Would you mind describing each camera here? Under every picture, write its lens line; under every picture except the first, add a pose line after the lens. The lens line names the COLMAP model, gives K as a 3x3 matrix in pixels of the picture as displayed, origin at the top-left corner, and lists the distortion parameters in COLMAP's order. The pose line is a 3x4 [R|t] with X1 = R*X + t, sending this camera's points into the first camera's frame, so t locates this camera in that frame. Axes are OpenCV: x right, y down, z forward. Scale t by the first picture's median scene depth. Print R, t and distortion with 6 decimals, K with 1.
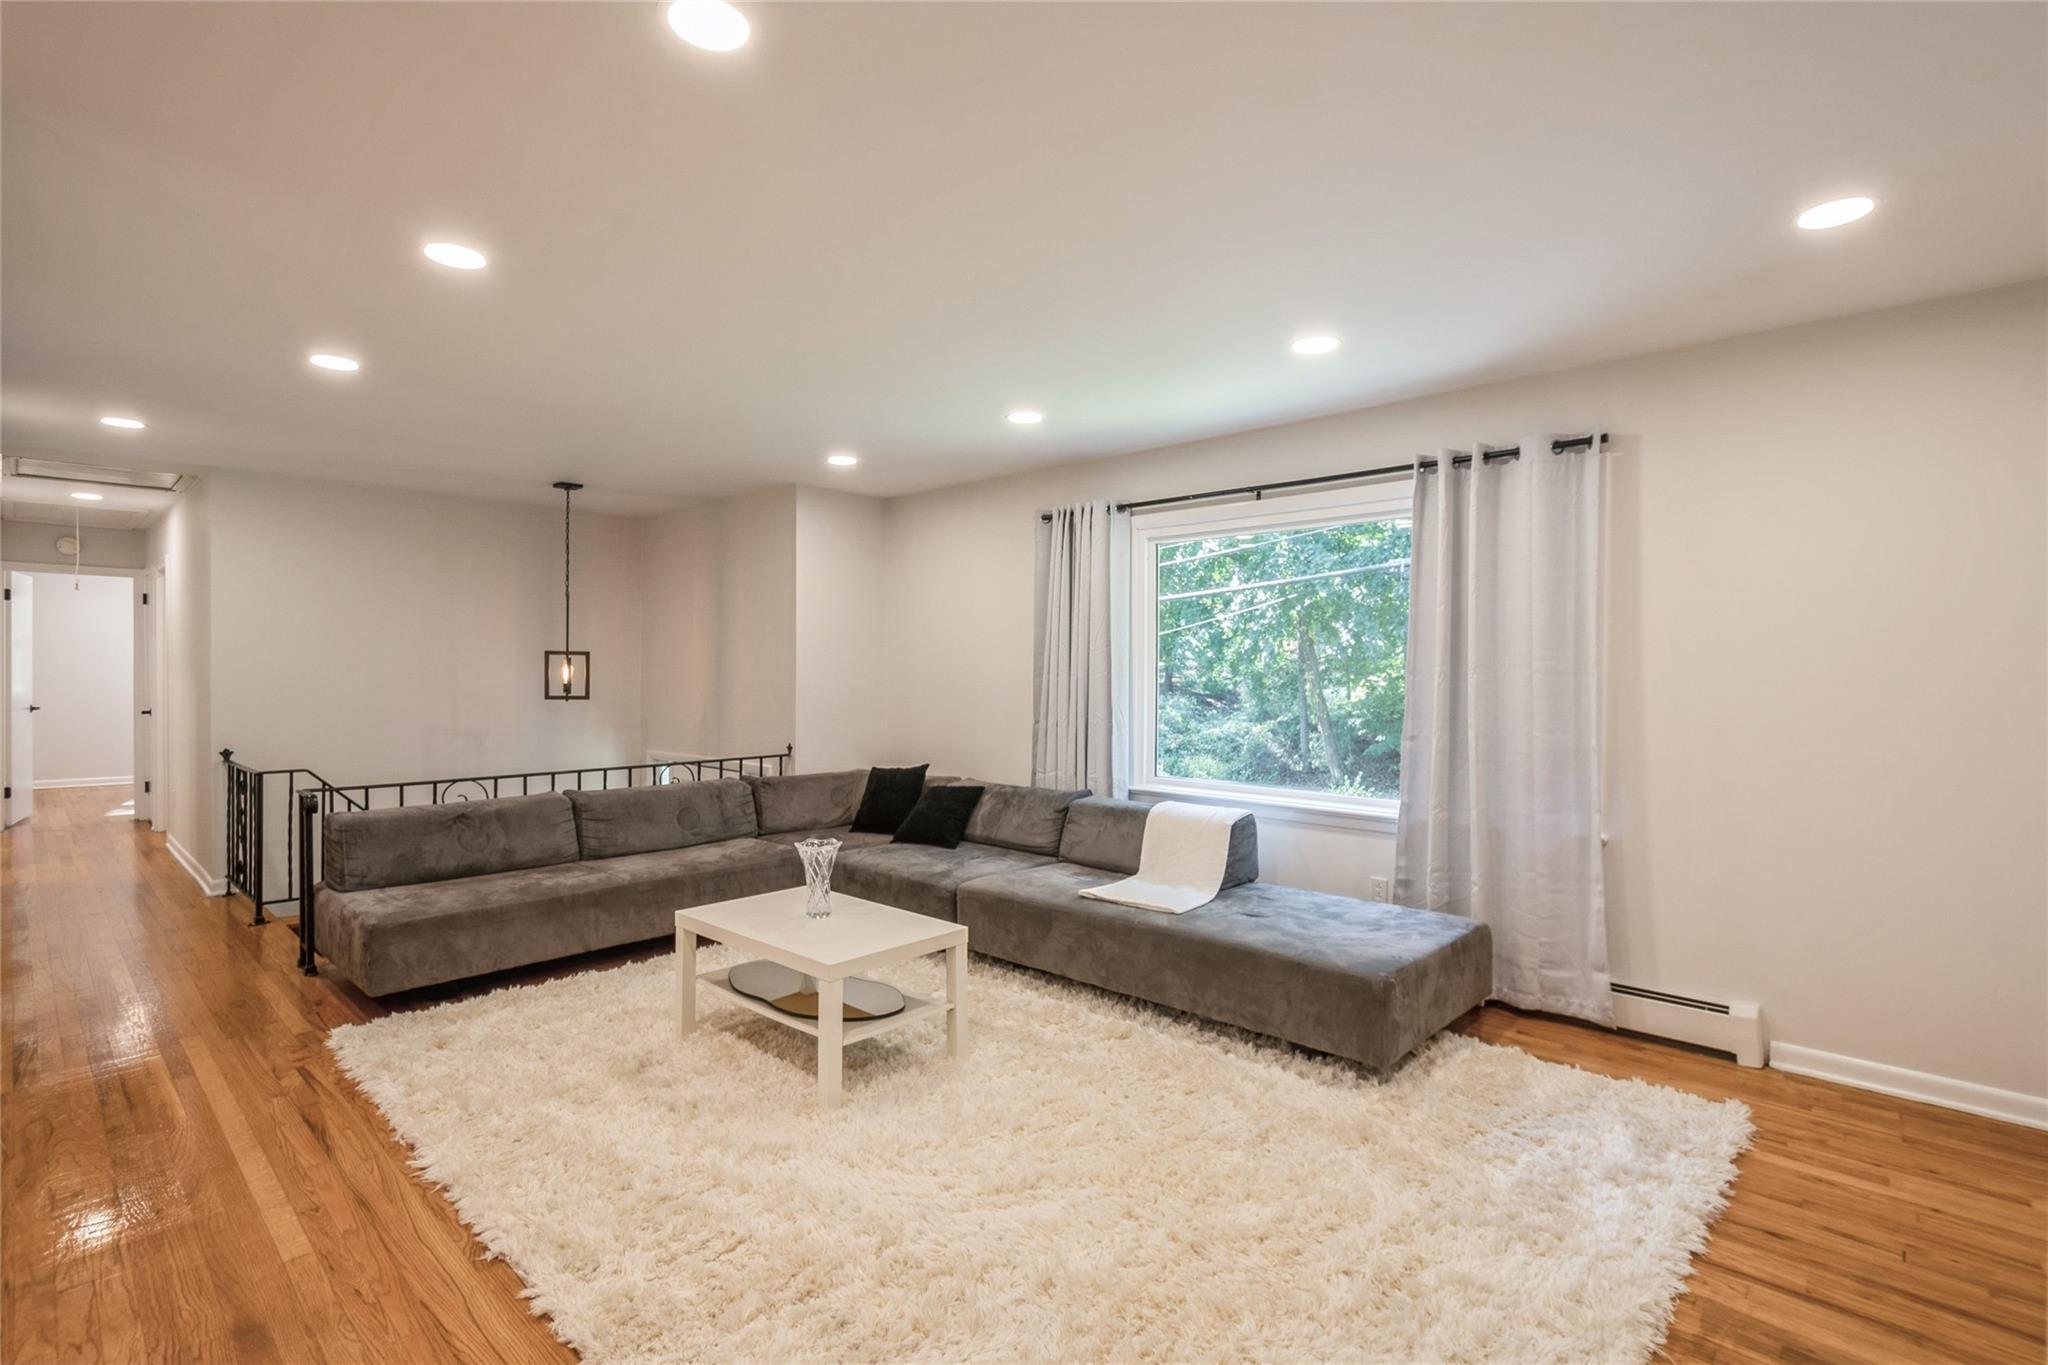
lens RADIAL K [[941.9, 0, 1015.5], [0, 941.9, 673.6], [0, 0, 1]] dist [-0.001766, -0.000166]
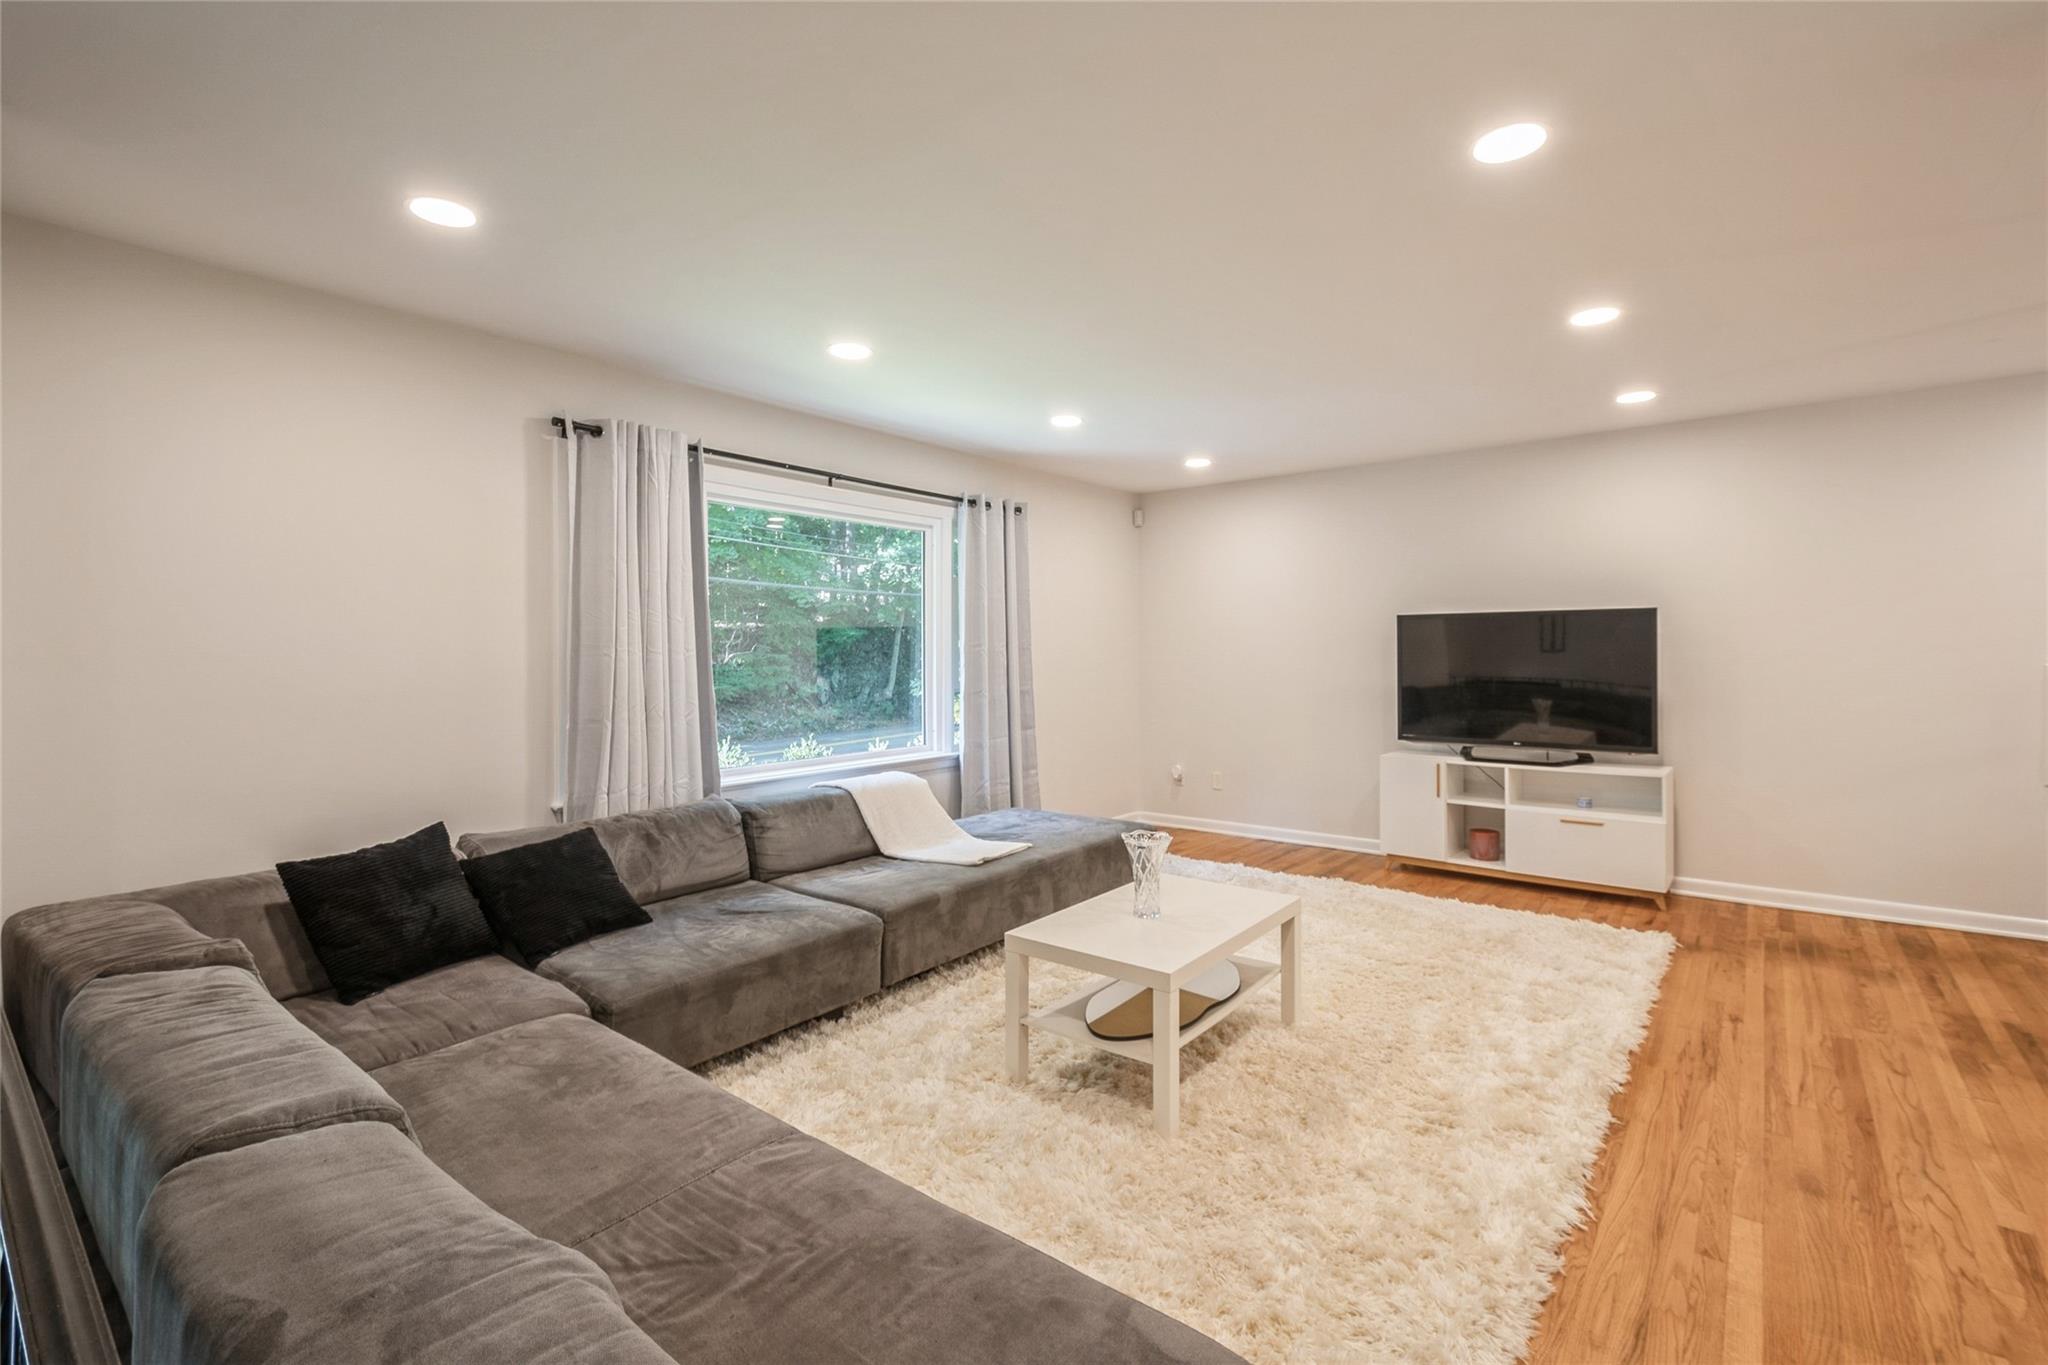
lens RADIAL K [[917.0, 0, 1022.2], [0, 917.0, 665.0], [0, 0, 1]] dist [-0.025618, -0.000254]
pose [[-0.069789, -0.005729, 0.997545, -0.861547], [0.015787, 0.999852, 0.006846, 0.012855], [-0.997437, 0.016226, -0.069688, 0.953741]]
